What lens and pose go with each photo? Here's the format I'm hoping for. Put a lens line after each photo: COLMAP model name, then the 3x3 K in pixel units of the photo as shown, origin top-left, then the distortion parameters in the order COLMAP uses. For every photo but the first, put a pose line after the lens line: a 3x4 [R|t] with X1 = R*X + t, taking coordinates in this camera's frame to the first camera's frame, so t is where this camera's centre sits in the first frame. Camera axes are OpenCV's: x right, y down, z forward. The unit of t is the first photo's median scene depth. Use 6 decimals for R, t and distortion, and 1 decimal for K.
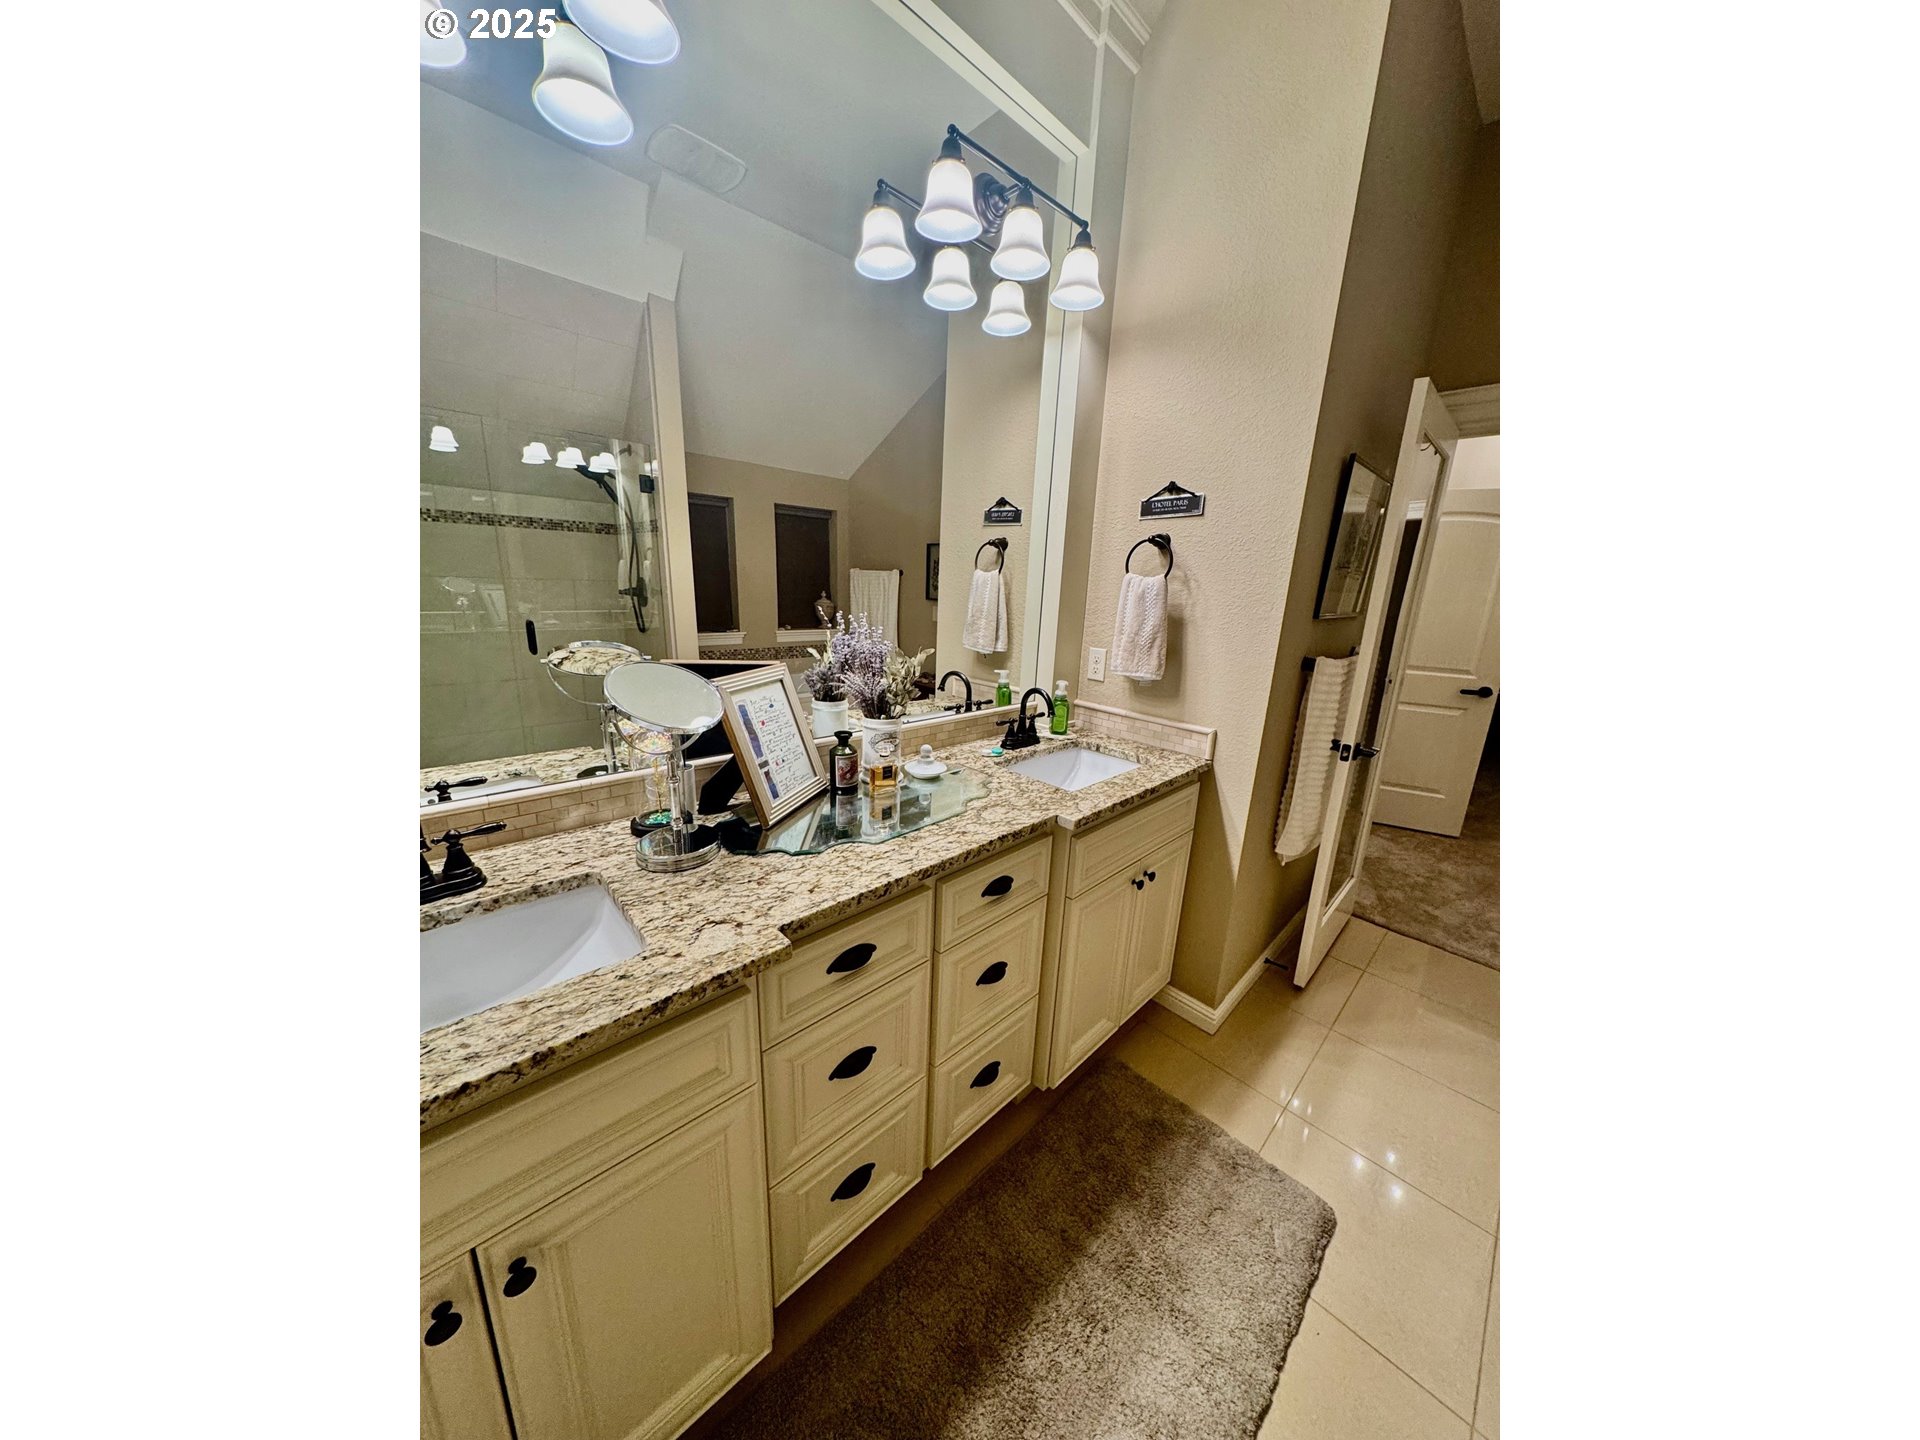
lens RADIAL K [[576.9, 0, 998.7], [0, 576.9, 696.5], [0, 0, 1]] dist [-0.027444, -0.000010]
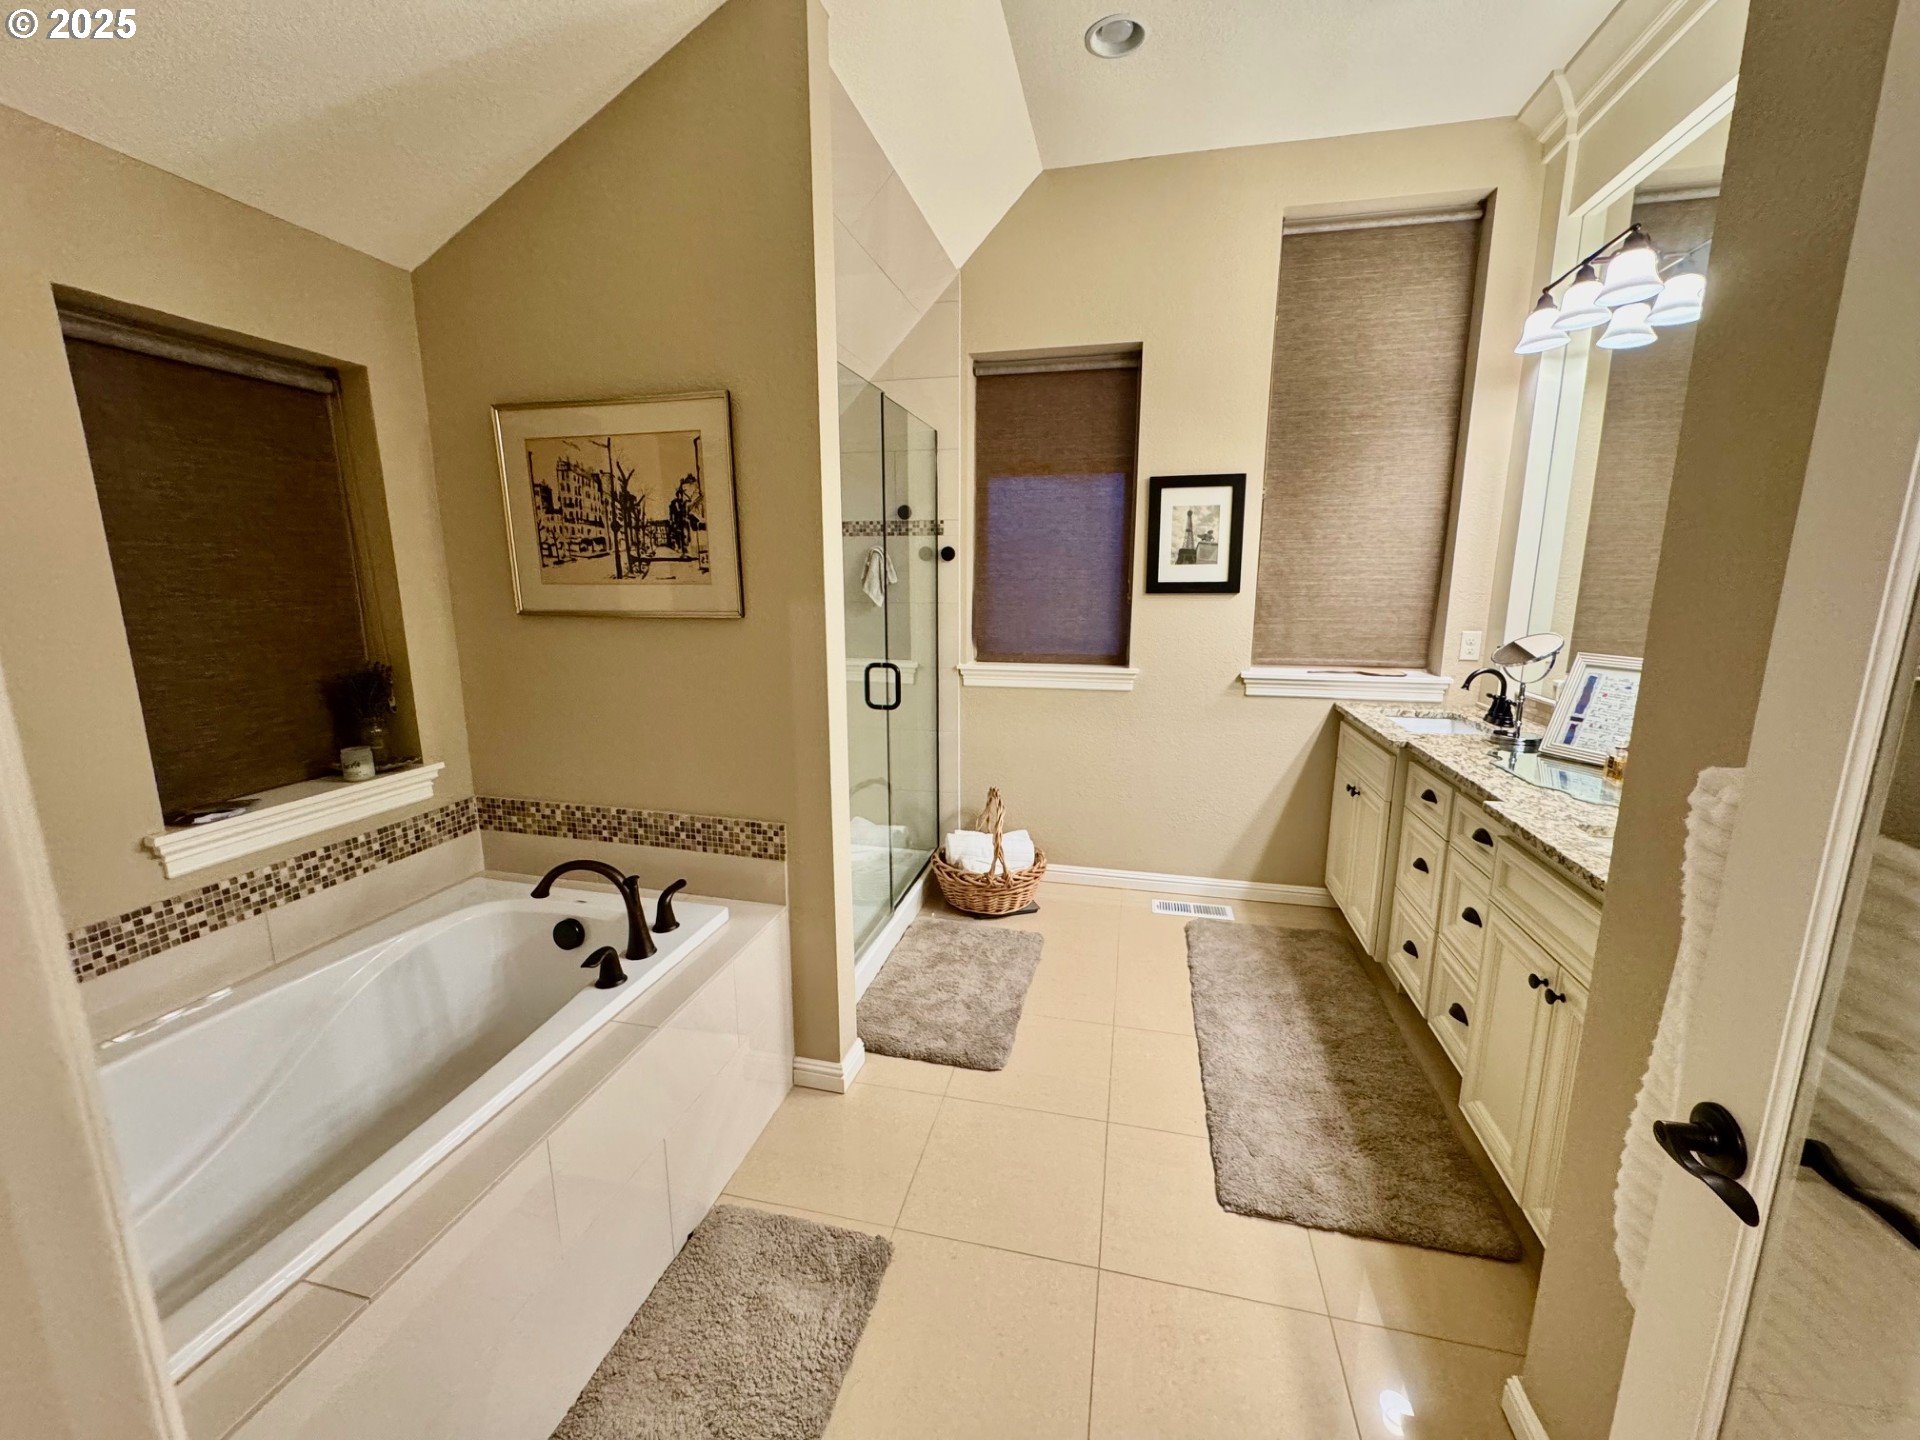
lens RADIAL K [[767.6, 0, 960.0], [0, 767.6, 720.0], [0, 0, 1]] dist [-0.000690, -0.000212]
pose [[-0.853961, 0.043457, -0.518519, 1.609678], [-0.151194, 0.932787, 0.327182, -0.232015], [0.497887, 0.357798, -0.789994, 1.506331]]
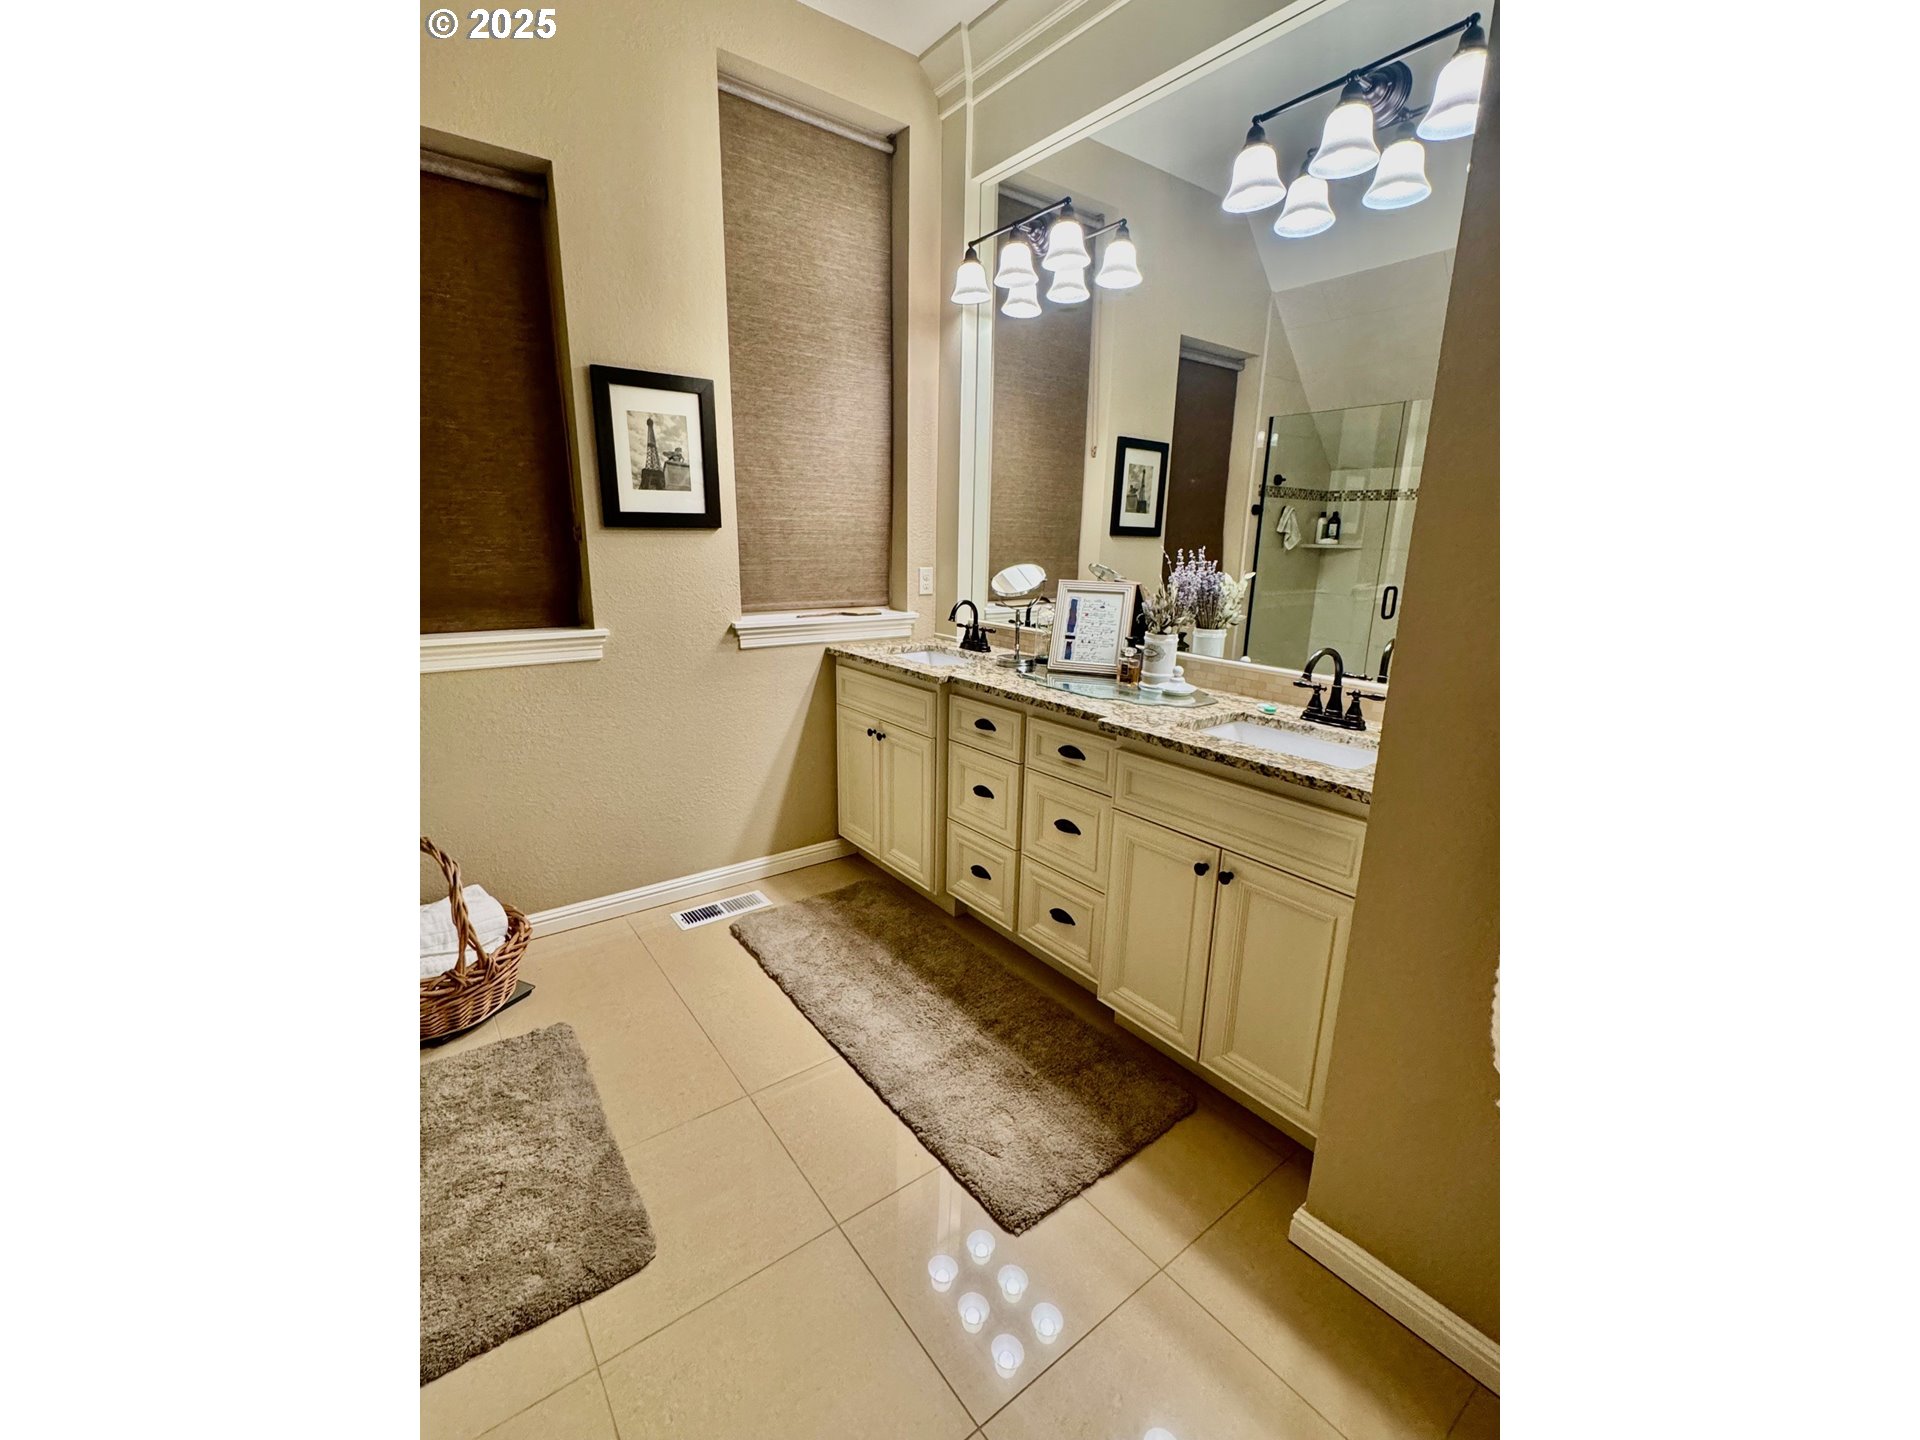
lens RADIAL K [[767.6, 0, 960.0], [0, 767.6, 720.0], [0, 0, 1]] dist [-0.000690, -0.000212]
pose [[-0.136455, 0.178697, -0.974396, 1.564210], [-0.227603, 0.951629, 0.206396, -0.032822], [0.964146, 0.249940, -0.089183, 0.827822]]
